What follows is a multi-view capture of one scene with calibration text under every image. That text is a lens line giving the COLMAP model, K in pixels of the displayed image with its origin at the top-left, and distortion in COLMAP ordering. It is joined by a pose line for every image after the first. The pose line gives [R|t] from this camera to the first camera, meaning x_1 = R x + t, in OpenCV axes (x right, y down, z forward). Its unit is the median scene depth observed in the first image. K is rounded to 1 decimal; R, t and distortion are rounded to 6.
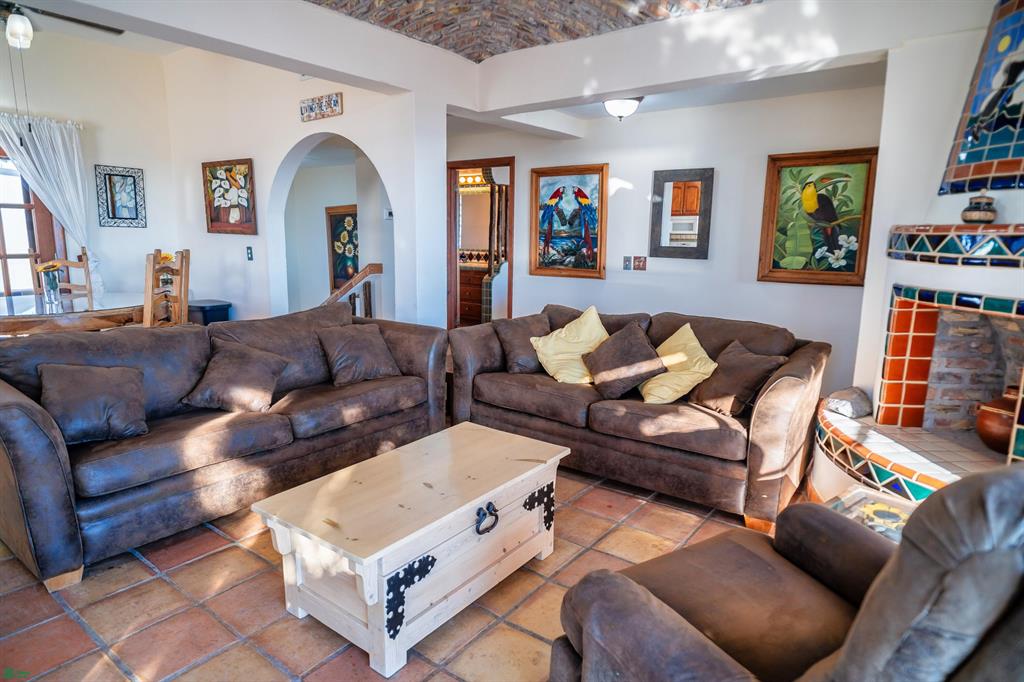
lens RADIAL K [[610.6, 0, 553.0], [0, 610.6, 343.2], [0, 0, 1]] dist [0.007227, 0.000543]
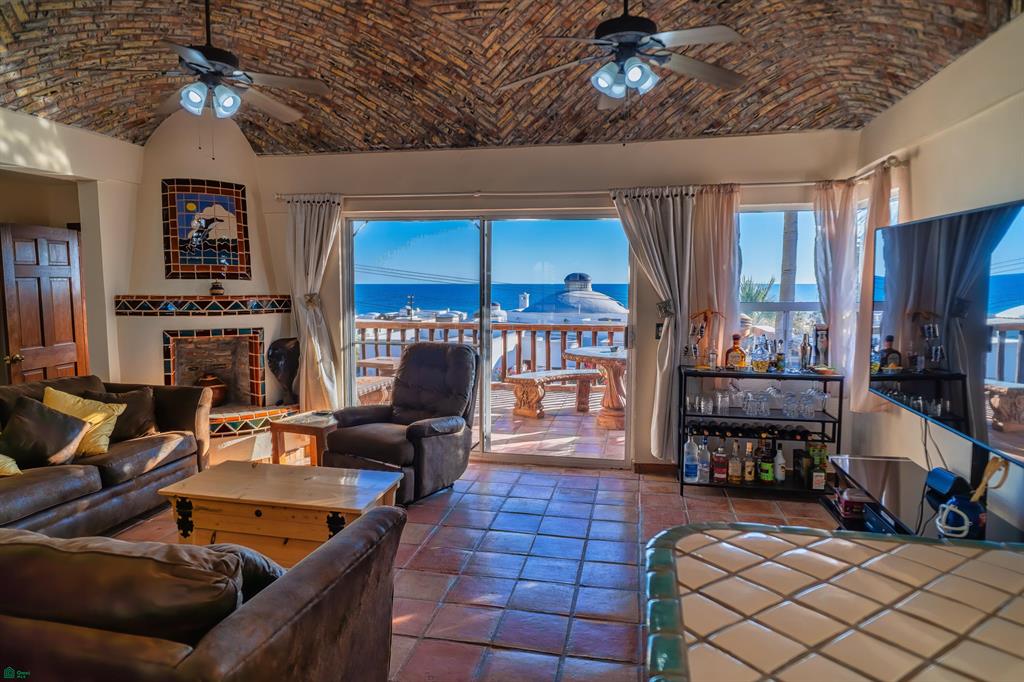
lens RADIAL K [[632.6, 0, 498.2], [0, 632.6, 341.7], [0, 0, 1]] dist [-0.001197, 0.005565]
pose [[-0.413144, -0.098346, 0.905340, -0.999367], [0.153335, 0.972445, 0.175609, -0.167054], [-0.897664, 0.211373, -0.386680, 0.620780]]
